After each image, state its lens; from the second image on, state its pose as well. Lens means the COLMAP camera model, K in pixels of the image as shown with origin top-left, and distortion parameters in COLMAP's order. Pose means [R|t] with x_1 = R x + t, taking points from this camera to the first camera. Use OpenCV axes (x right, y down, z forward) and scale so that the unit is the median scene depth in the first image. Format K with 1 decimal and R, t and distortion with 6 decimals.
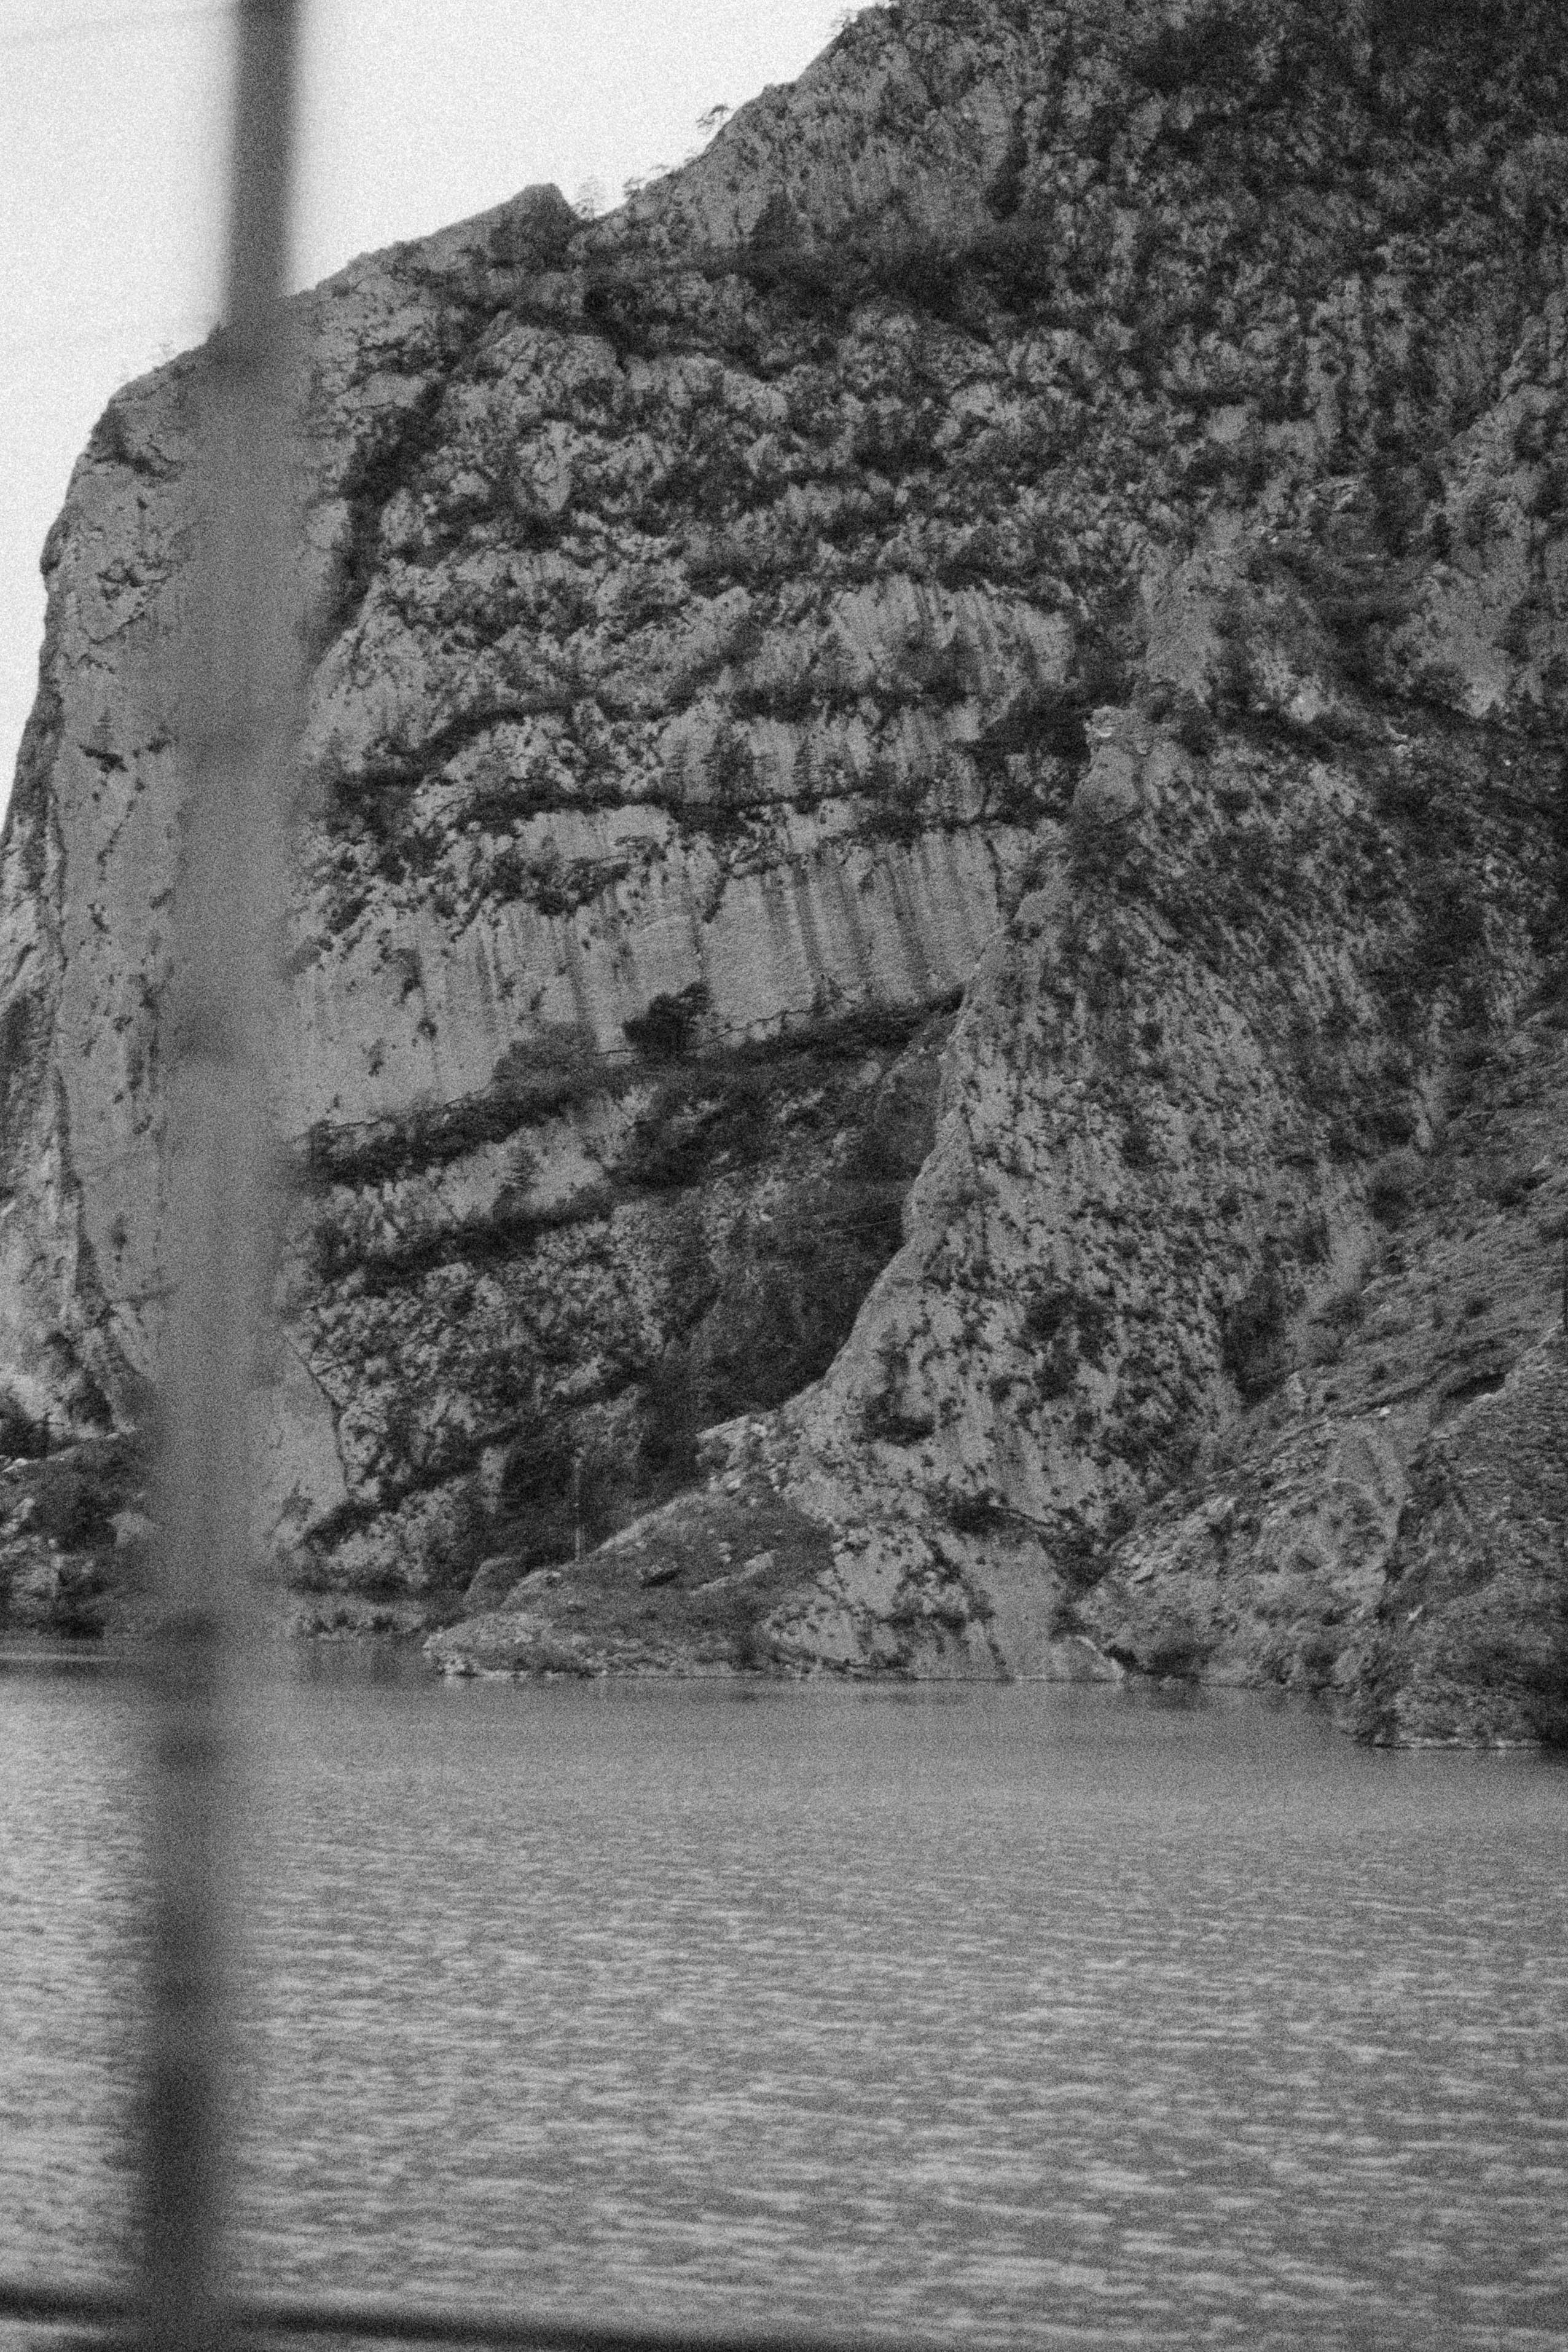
lens RADIAL K [[3398.6, 0, 784.9], [0, 3398.6, 1178.3], [0, 0, 1]] dist [0.006078, 0.000000]
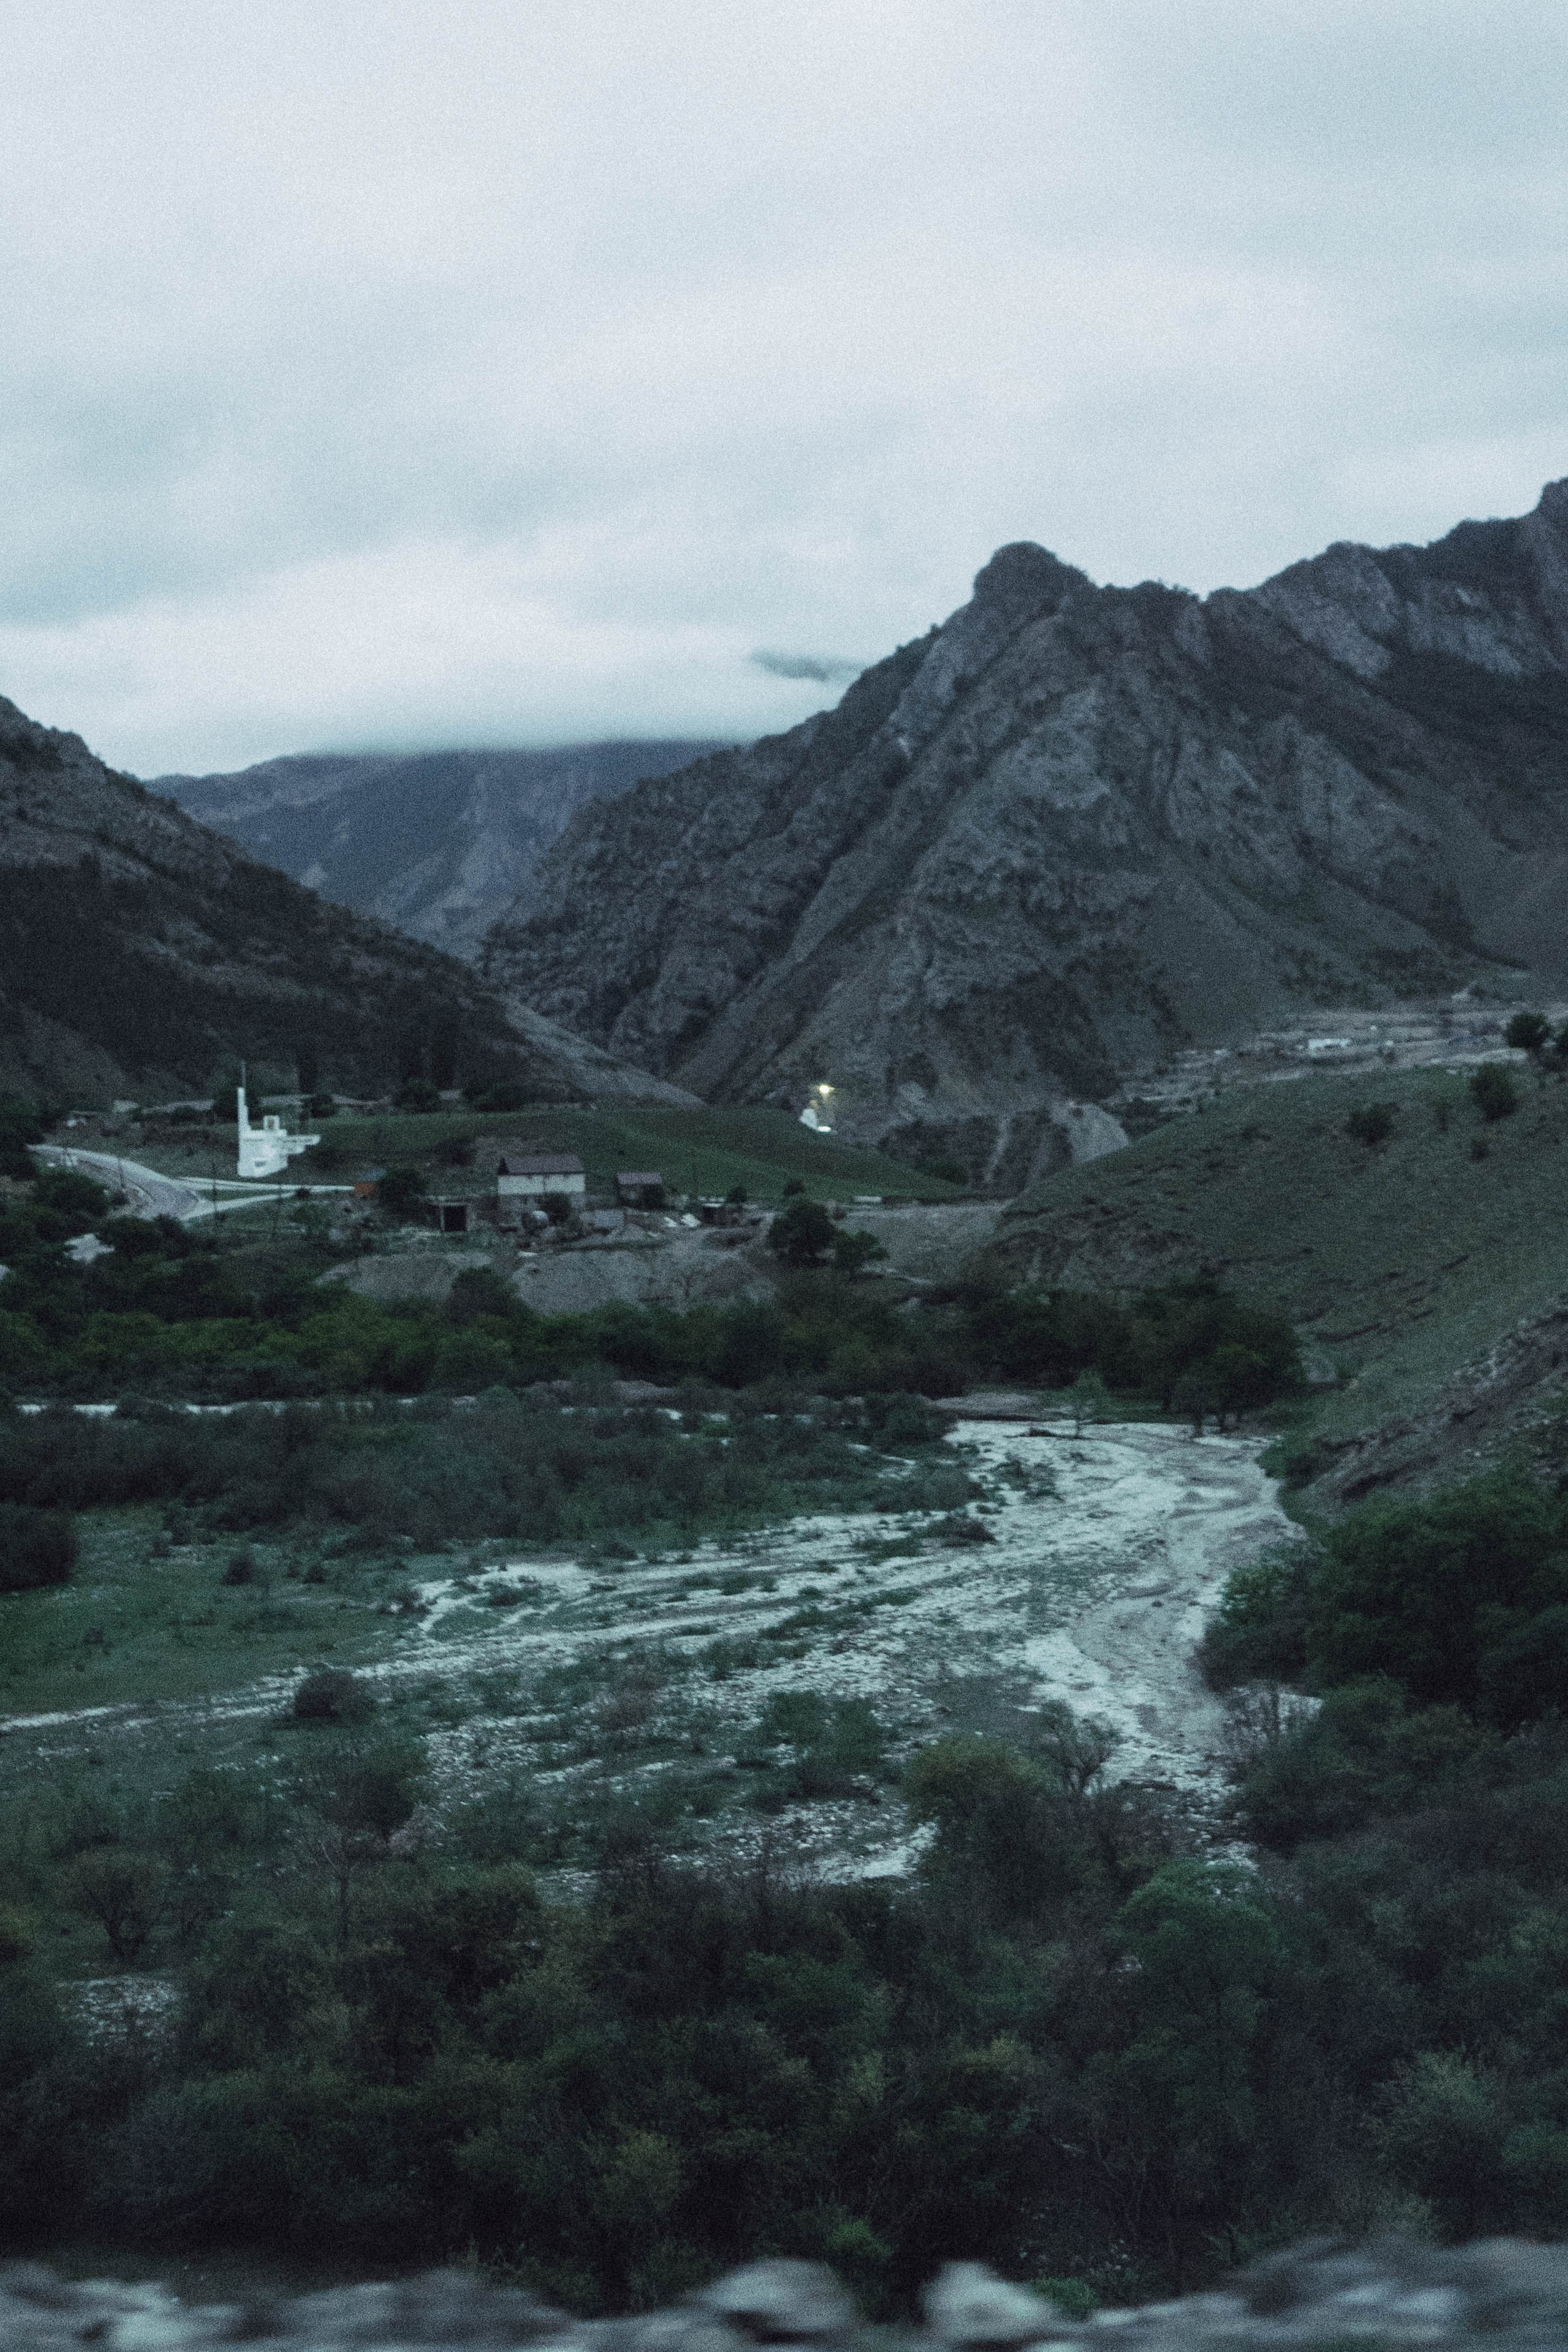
lens RADIAL K [[3398.6, 0, 784.7], [0, 3398.6, 1176.0], [0, 0, 1]] dist [0.006078, 0.000000]
pose [[0.970991, -0.049111, 0.234017, -0.975431], [0.025886, 0.994519, 0.101302, -0.433452], [-0.237710, -0.092306, 0.966940, -4.789368]]
